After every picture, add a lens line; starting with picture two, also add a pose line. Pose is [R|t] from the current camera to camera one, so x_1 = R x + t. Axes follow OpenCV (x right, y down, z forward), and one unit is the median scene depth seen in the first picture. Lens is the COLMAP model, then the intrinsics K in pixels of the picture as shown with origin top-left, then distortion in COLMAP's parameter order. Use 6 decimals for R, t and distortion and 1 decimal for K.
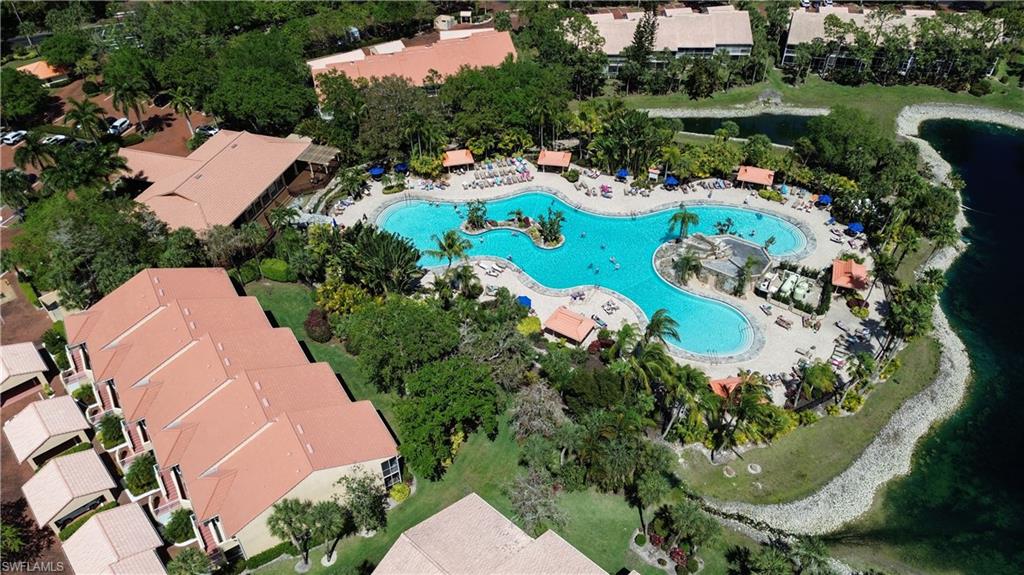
lens RADIAL K [[722.5, 0, 512.0], [0, 722.5, 287.5], [0, 0, 1]] dist [0.080893, -0.079658]
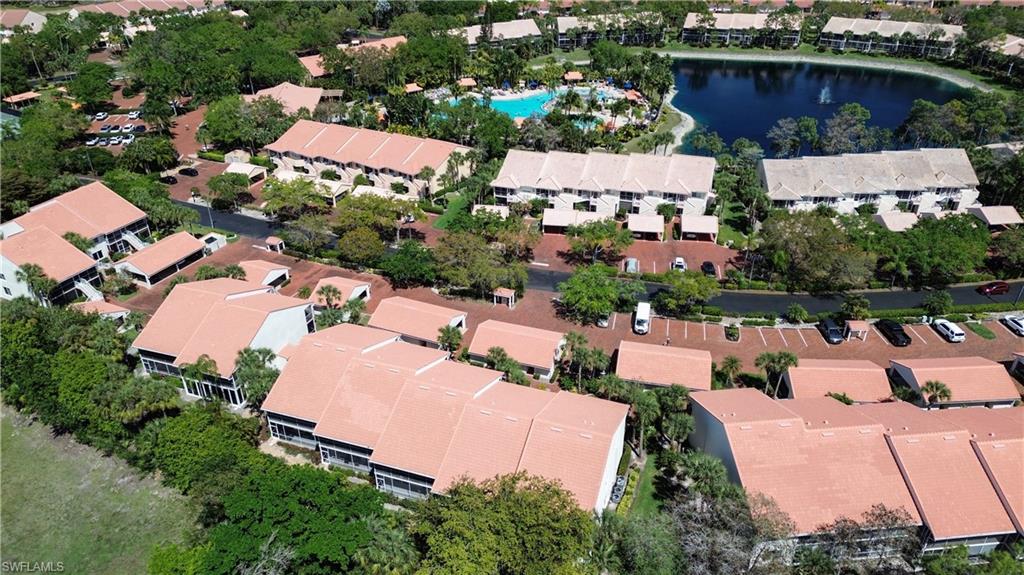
lens RADIAL K [[722.5, 0, 512.0], [0, 722.5, 287.5], [0, 0, 1]] dist [0.080893, -0.079658]
pose [[0.923730, -0.187017, 0.334286, -0.541389], [0.241958, 0.961441, -0.130721, 0.576109], [-0.296949, 0.201634, 0.933362, -0.594685]]
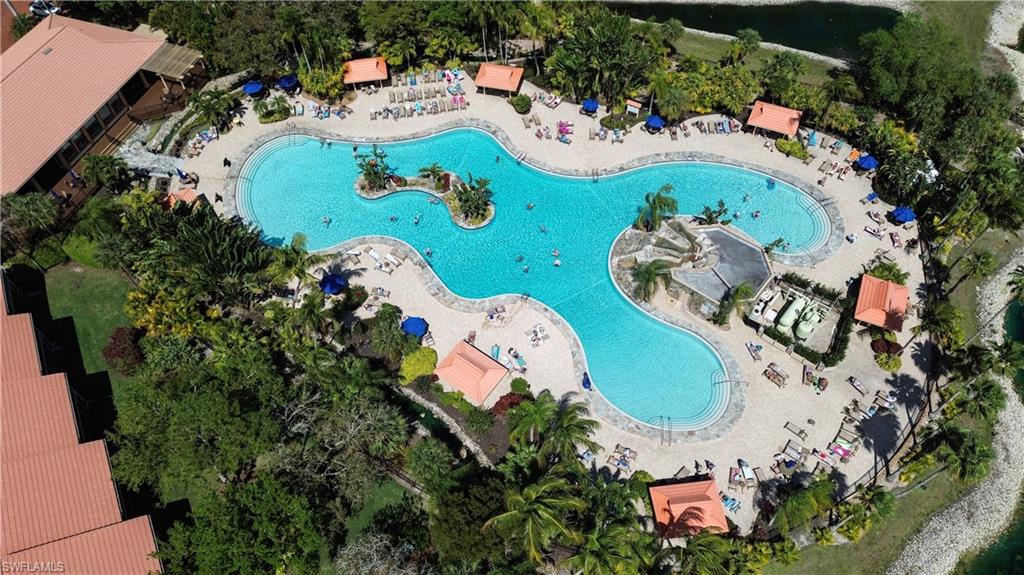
lens RADIAL K [[722.5, 0, 512.0], [0, 722.5, 287.5], [0, 0, 1]] dist [0.080893, -0.079658]
pose [[0.998499, 0.042636, -0.034386, 0.110172], [-0.032818, 0.968293, 0.247652, -0.161397], [0.043854, -0.246151, 0.968239, 0.259470]]
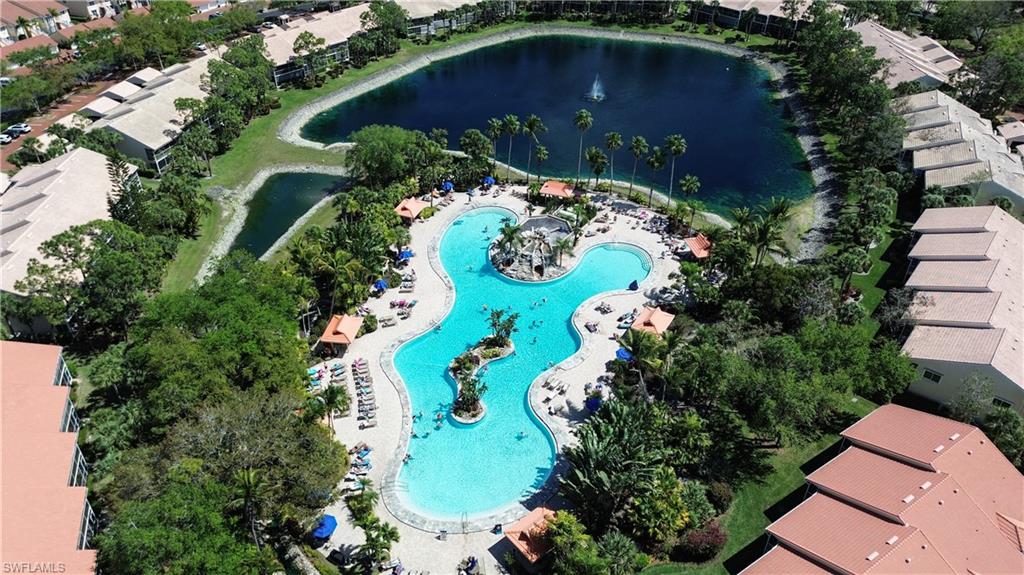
lens RADIAL K [[722.5, 0, 512.0], [0, 722.5, 287.5], [0, 0, 1]] dist [0.080893, -0.079658]
pose [[-0.043811, -0.568784, 0.821319, -0.579364], [0.641851, 0.613967, 0.459425, -0.462084], [-0.765576, 0.547293, 0.338176, 0.603153]]
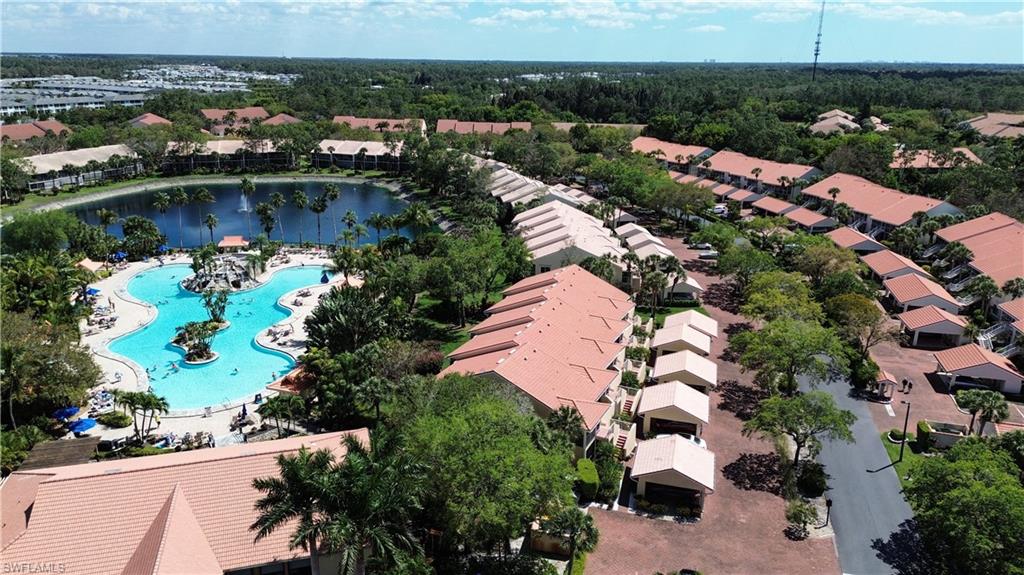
lens RADIAL K [[722.5, 0, 512.0], [0, 722.5, 287.5], [0, 0, 1]] dist [0.080893, -0.079658]
pose [[-0.533071, -0.243933, 0.810143, -0.861924], [0.546027, 0.632247, 0.549653, -0.382860], [-0.646289, 0.735364, -0.203839, 0.837495]]
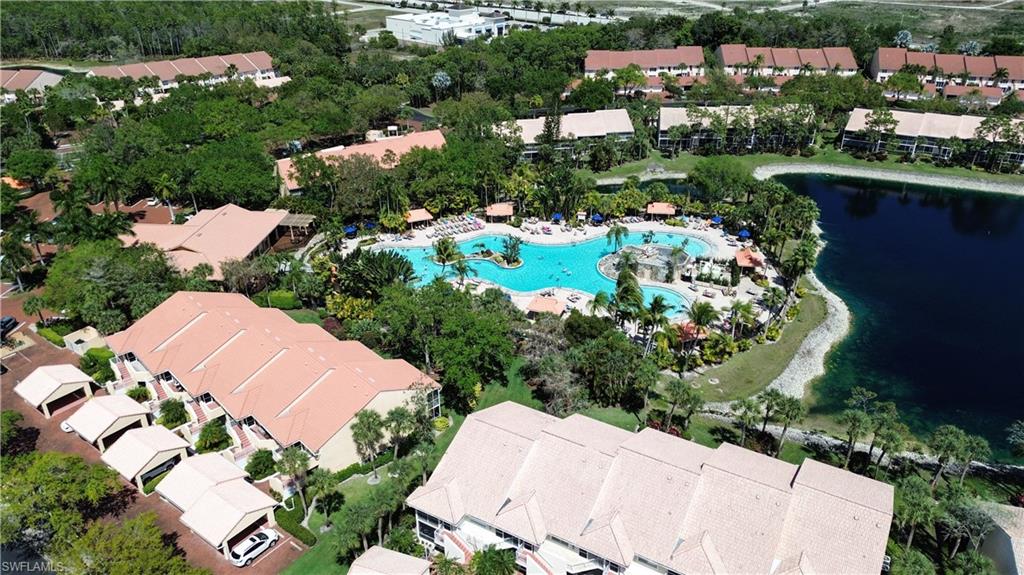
lens RADIAL K [[722.5, 0, 512.0], [0, 722.5, 287.5], [0, 0, 1]] dist [0.080893, -0.079658]
pose [[0.981678, -0.084099, 0.170987, -0.143194], [0.119830, 0.970154, -0.210812, 0.209755], [-0.148154, 0.227439, 0.962456, -0.134369]]
